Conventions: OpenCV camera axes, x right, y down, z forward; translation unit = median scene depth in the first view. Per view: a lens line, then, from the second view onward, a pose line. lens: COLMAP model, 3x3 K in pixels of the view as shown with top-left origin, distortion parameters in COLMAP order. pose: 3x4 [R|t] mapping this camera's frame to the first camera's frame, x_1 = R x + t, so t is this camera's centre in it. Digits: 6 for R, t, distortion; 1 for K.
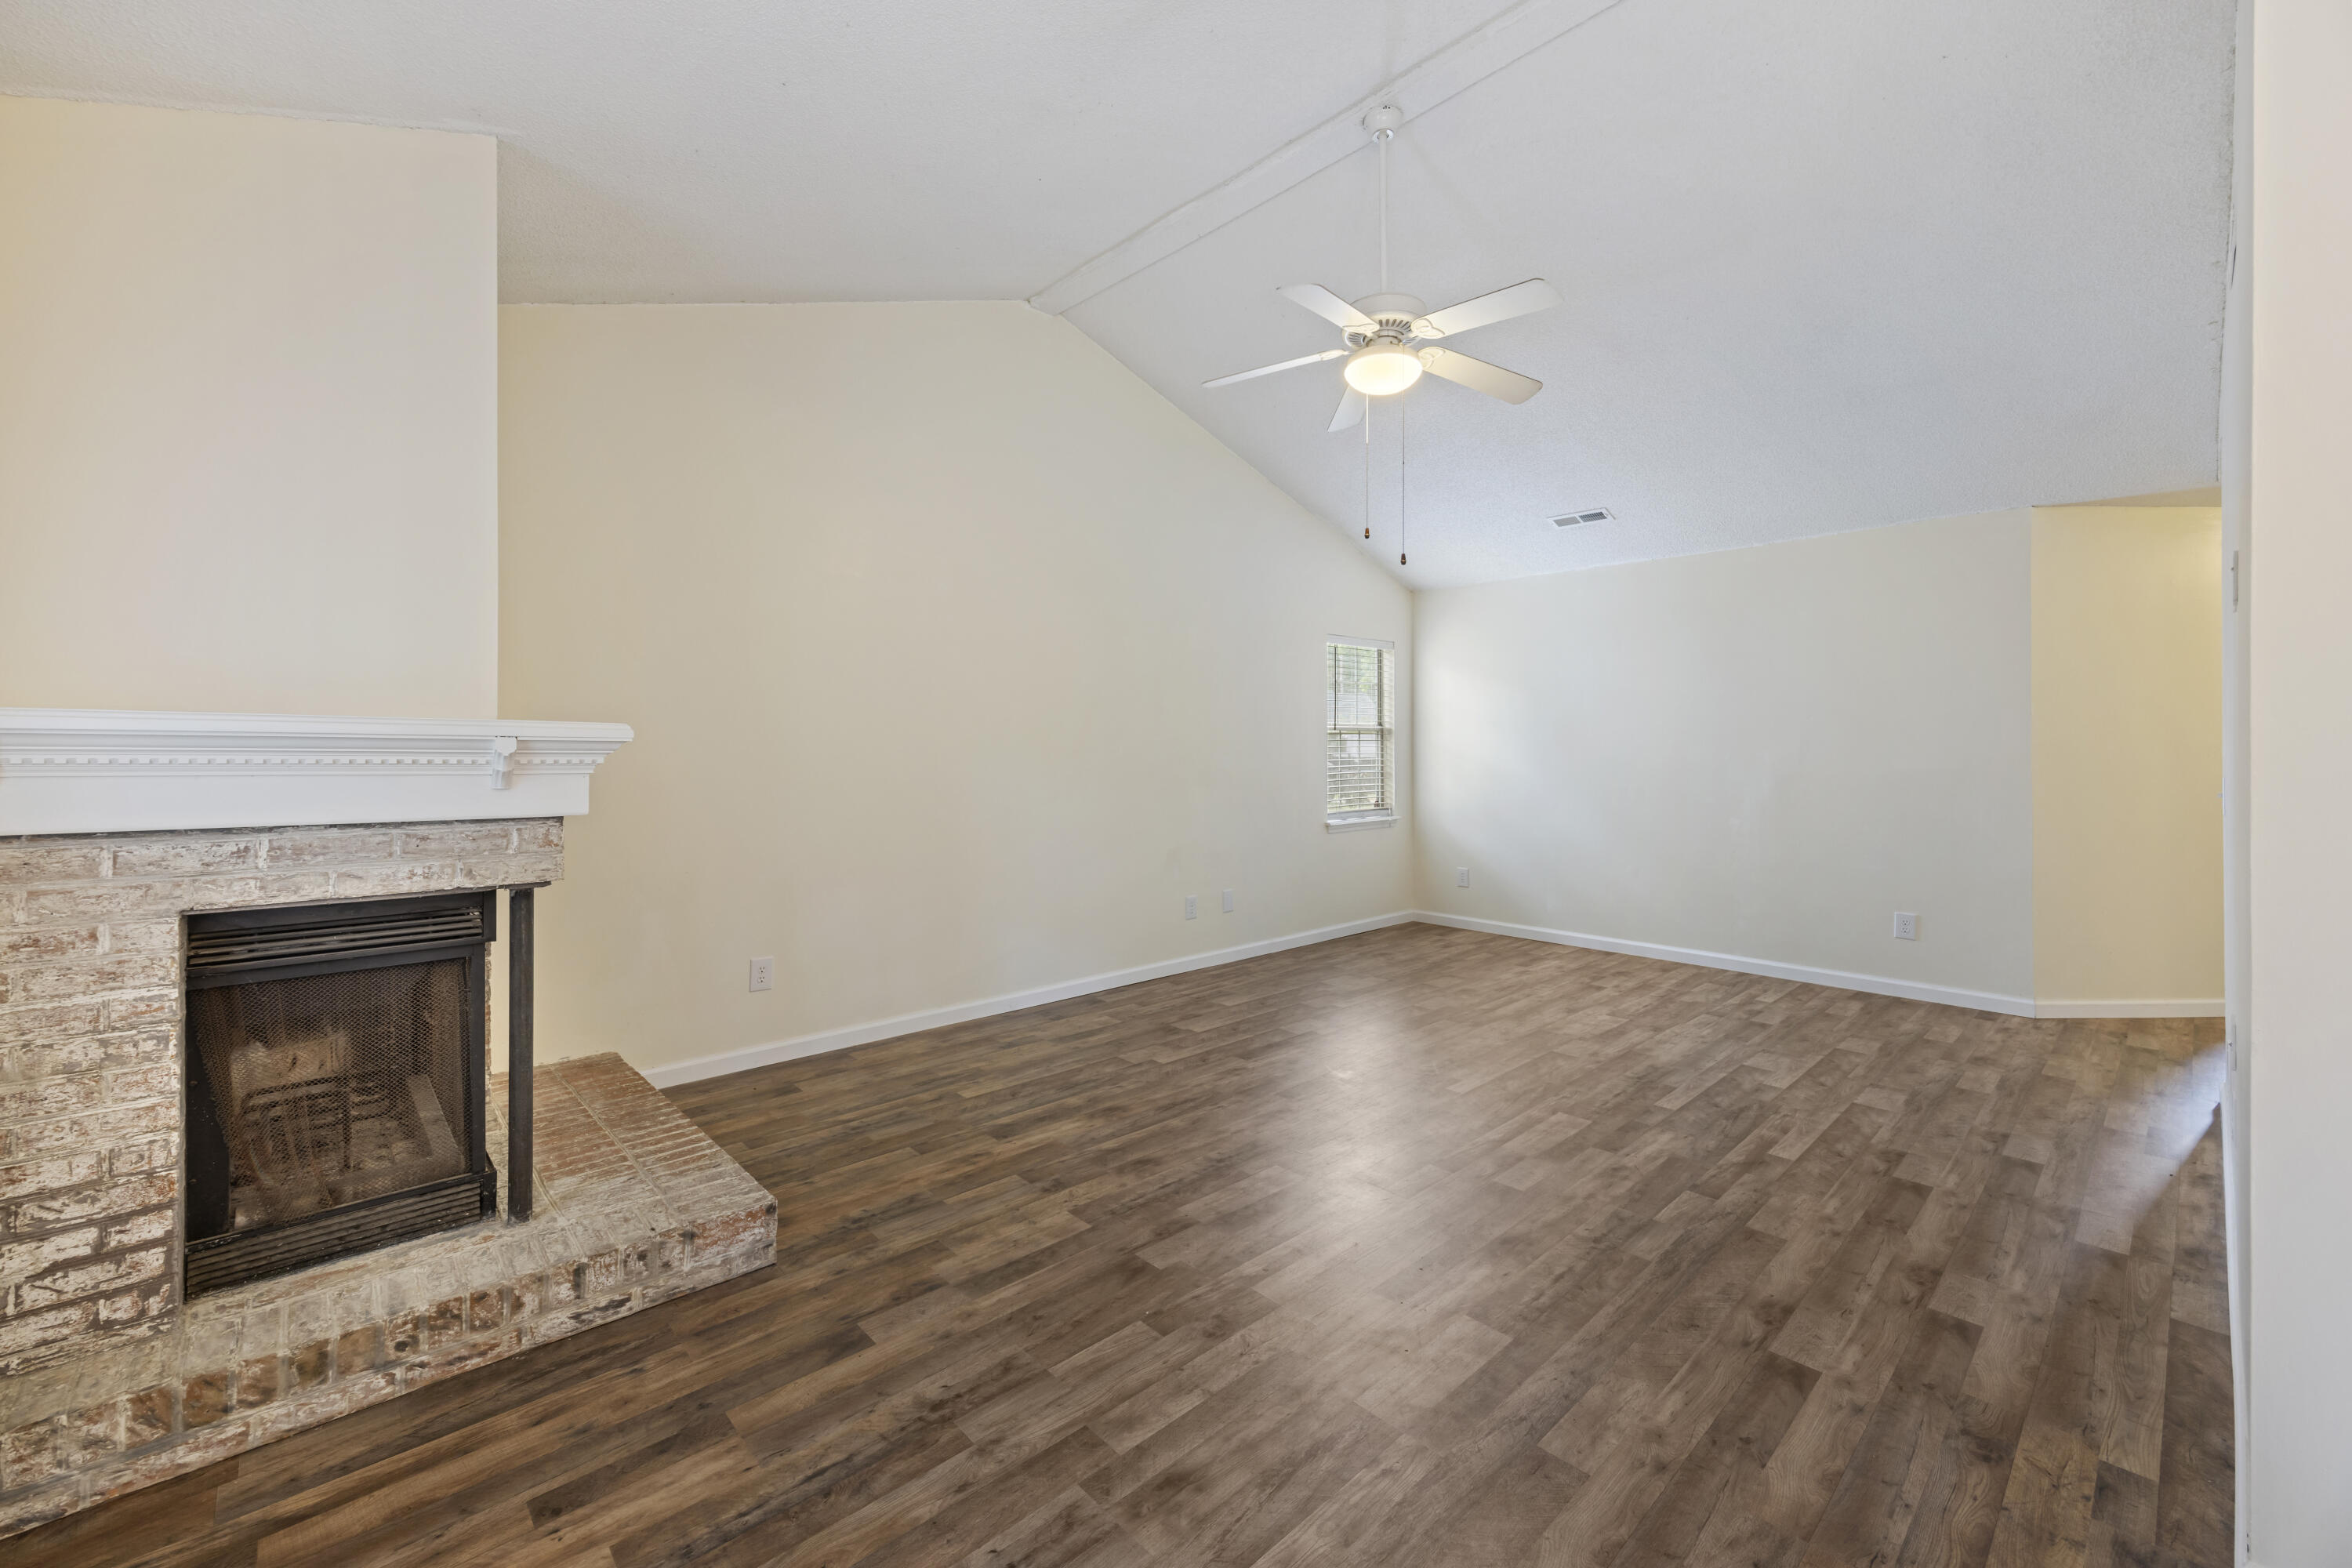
lens RADIAL K [[930.5, 0, 1201.9], [0, 930.5, 726.9], [0, 0, 1]] dist [-0.000353, -0.000480]
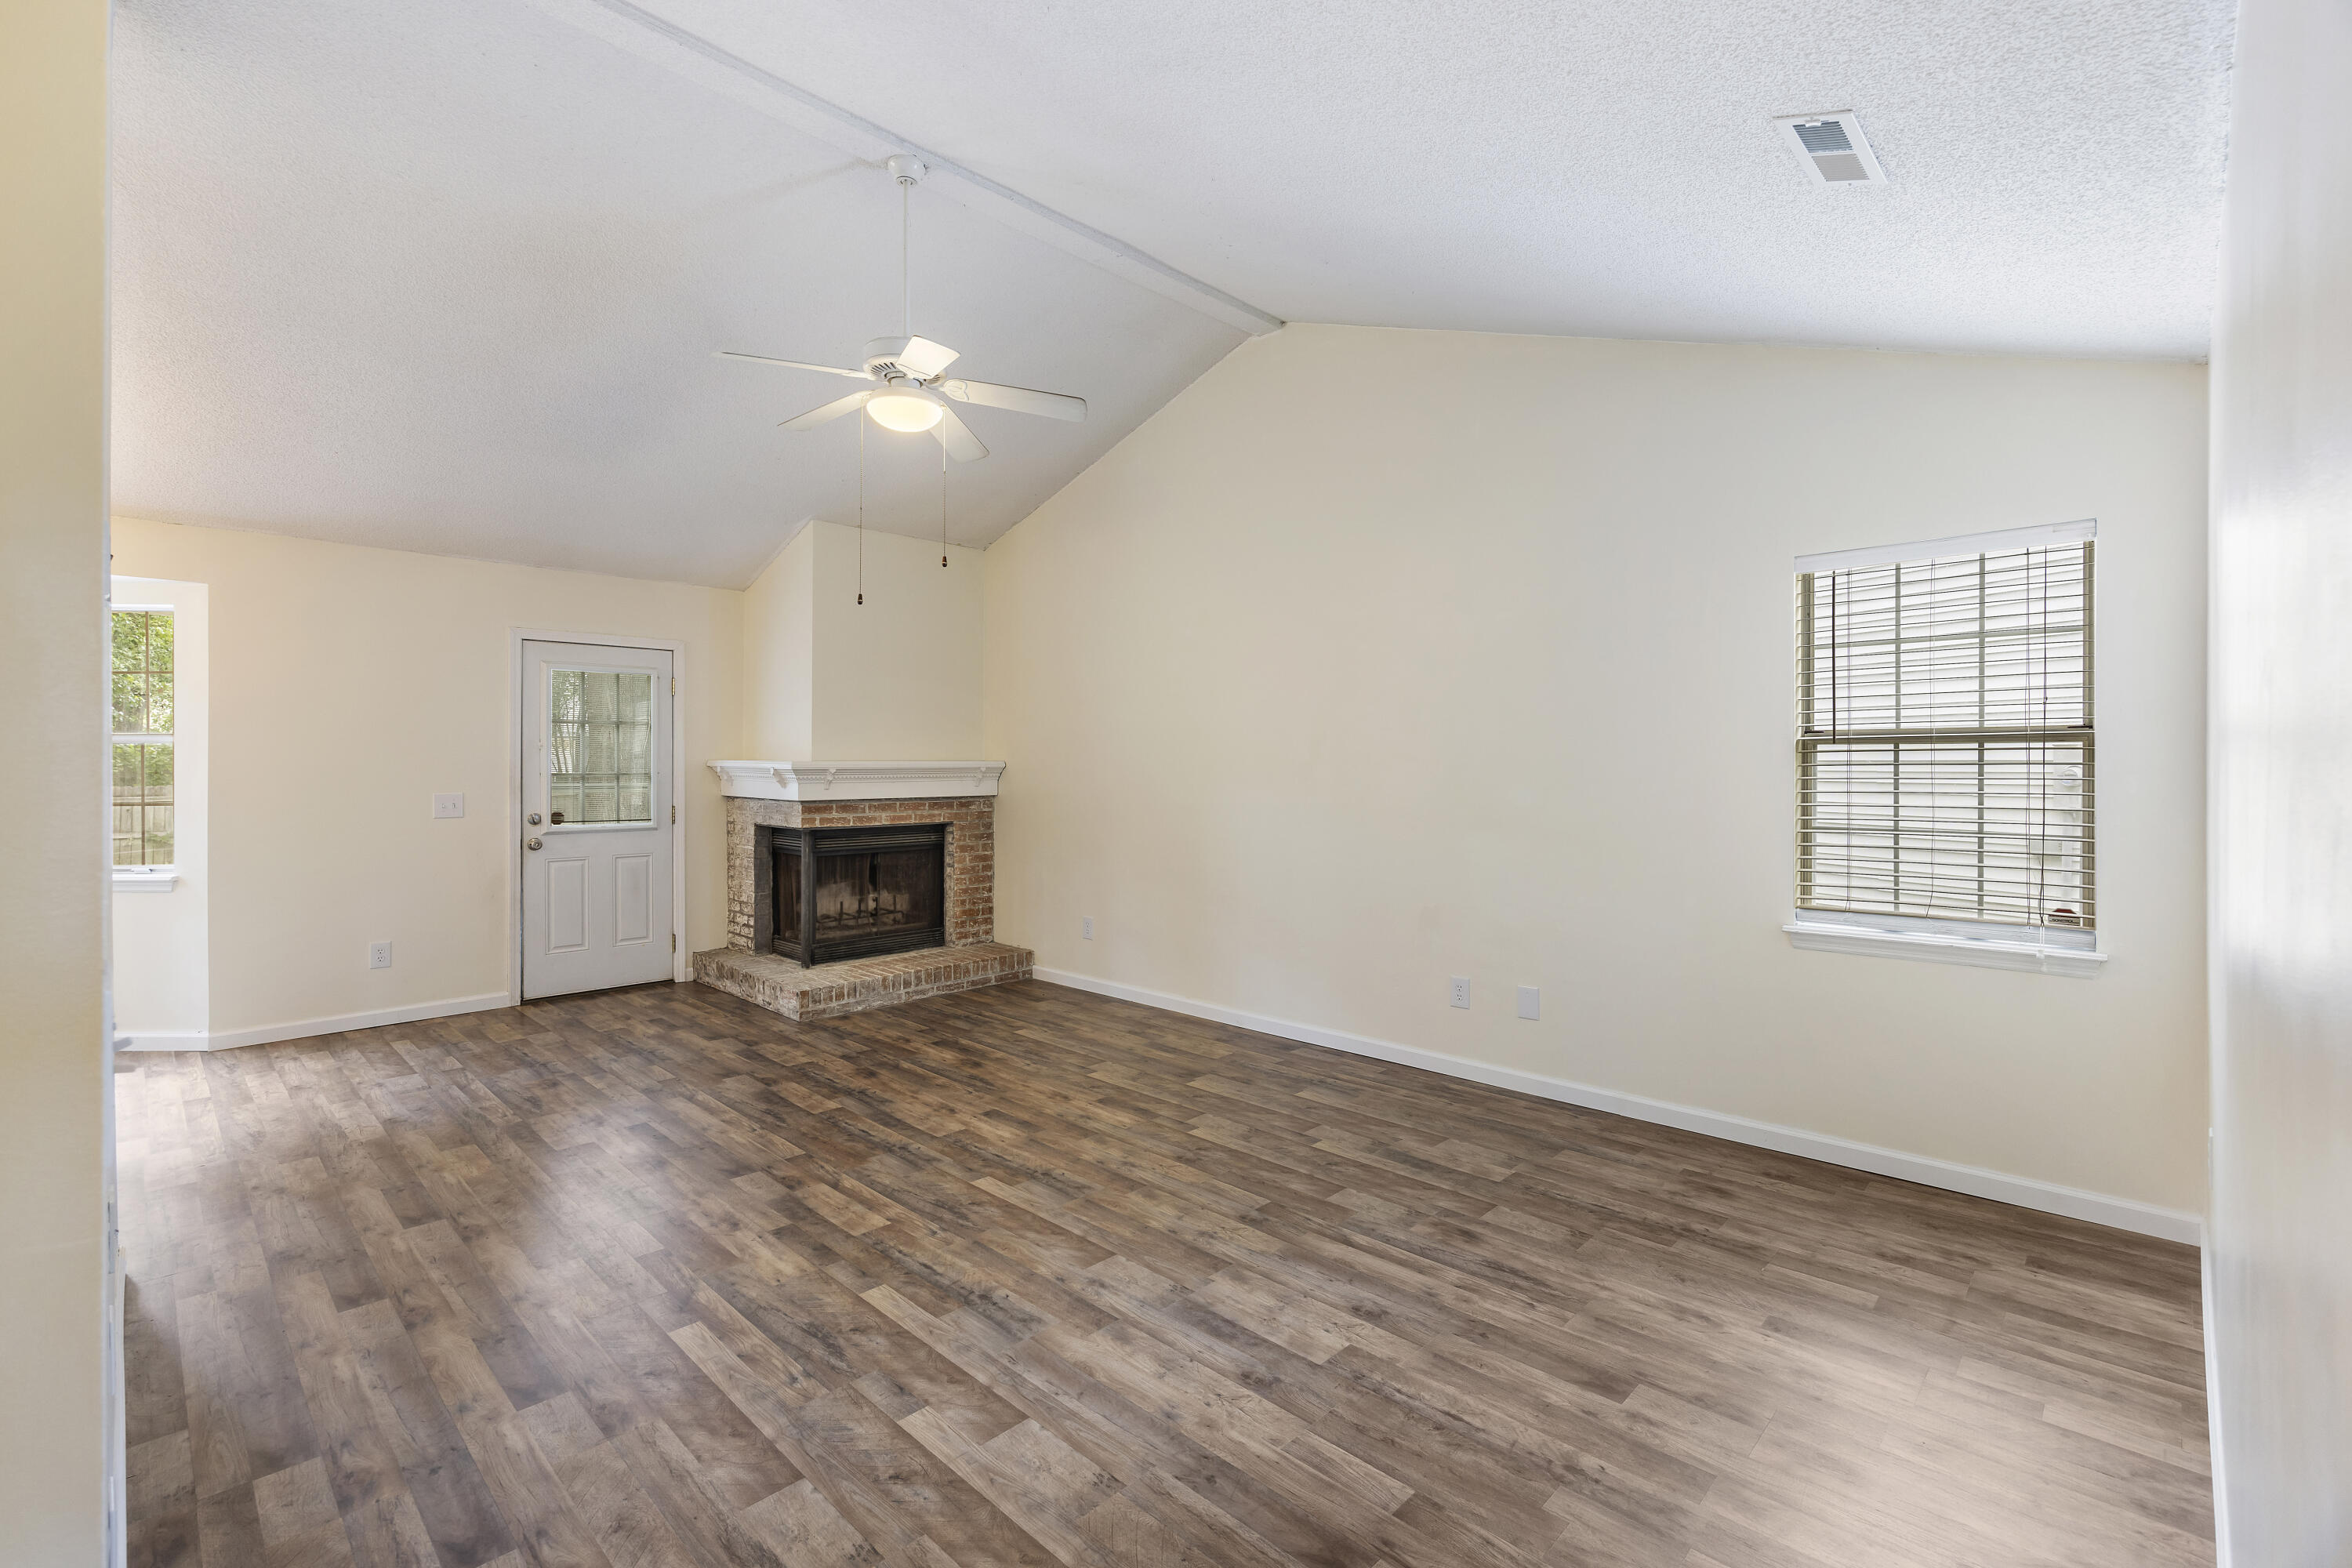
lens RADIAL K [[1034.4, 0, 1175.3], [0, 1034.4, 752.9], [0, 0, 1]] dist [-0.009550, 0.001992]
pose [[0.049492, -0.005269, -0.998761, 1.972915], [0.021107, 0.999768, -0.004228, 0.004578], [0.998551, -0.020871, 0.049592, 1.816972]]
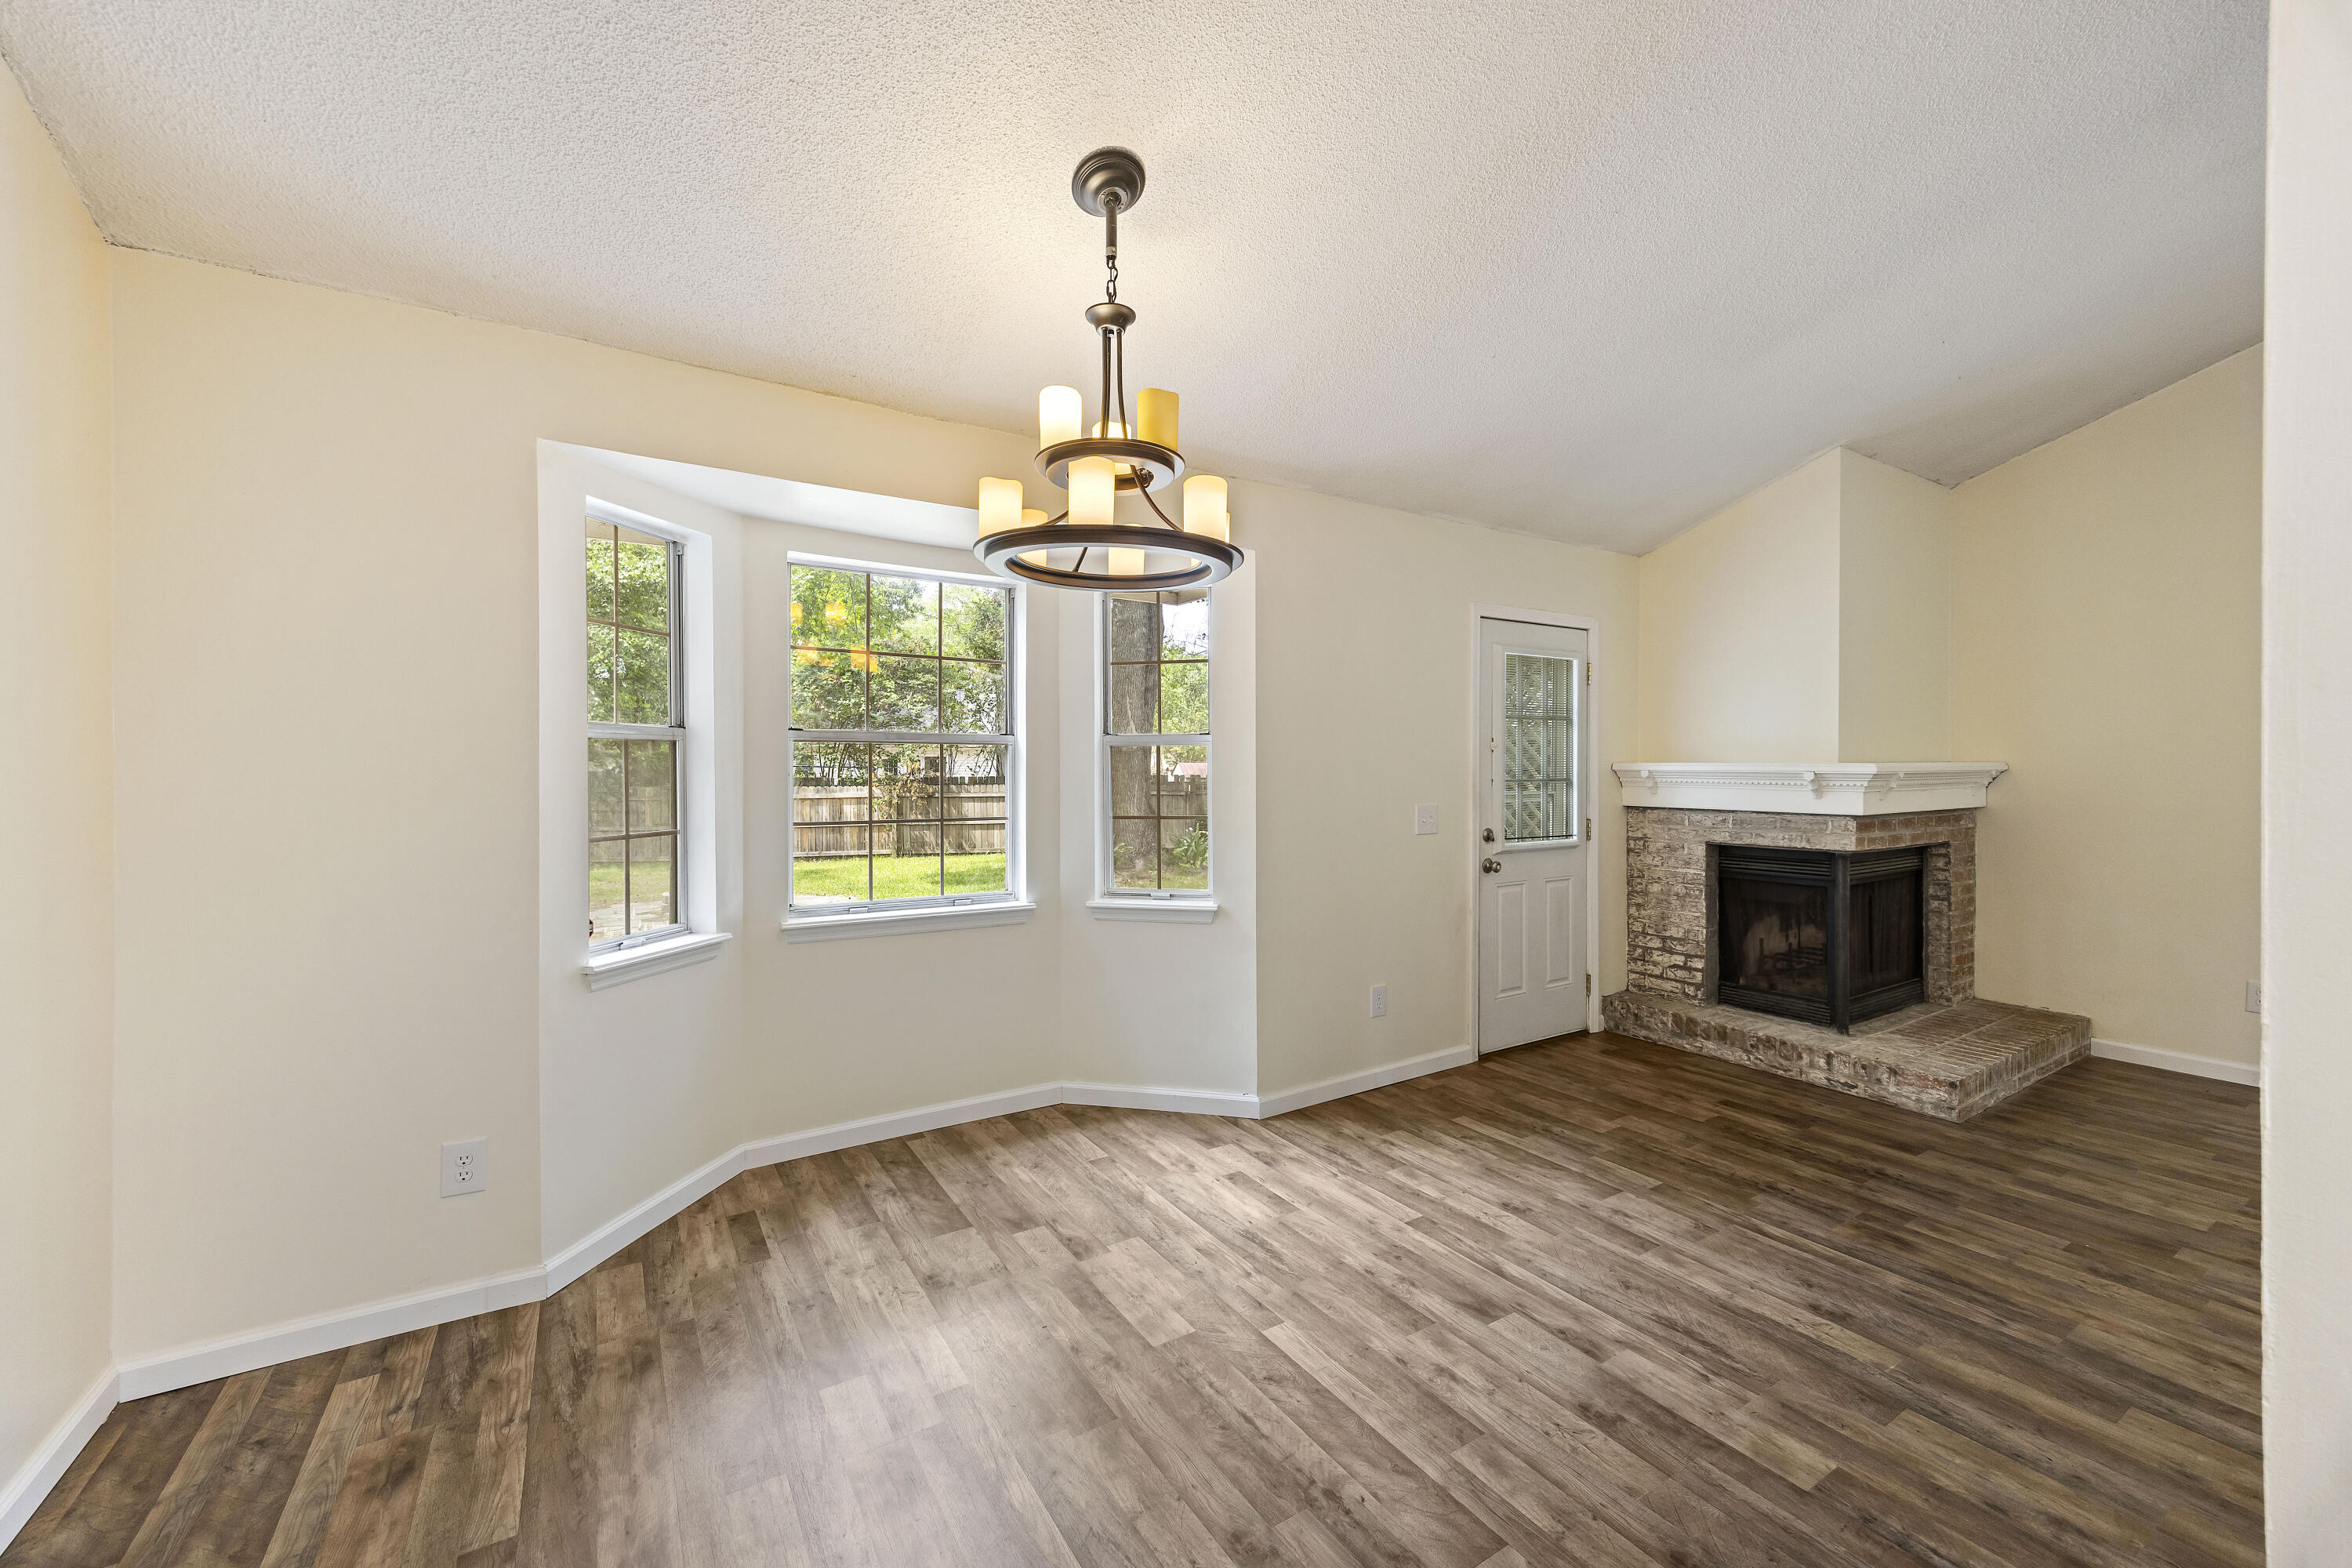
lens RADIAL K [[930.5, 0, 1167.5], [0, 930.5, 772.4], [0, 0, 1]] dist [-0.000353, -0.000480]
pose [[-0.202896, 0.005817, -0.979183, 1.310923], [0.027667, 0.999617, 0.000206, -0.020971], [0.978809, -0.027049, -0.202979, 0.084670]]
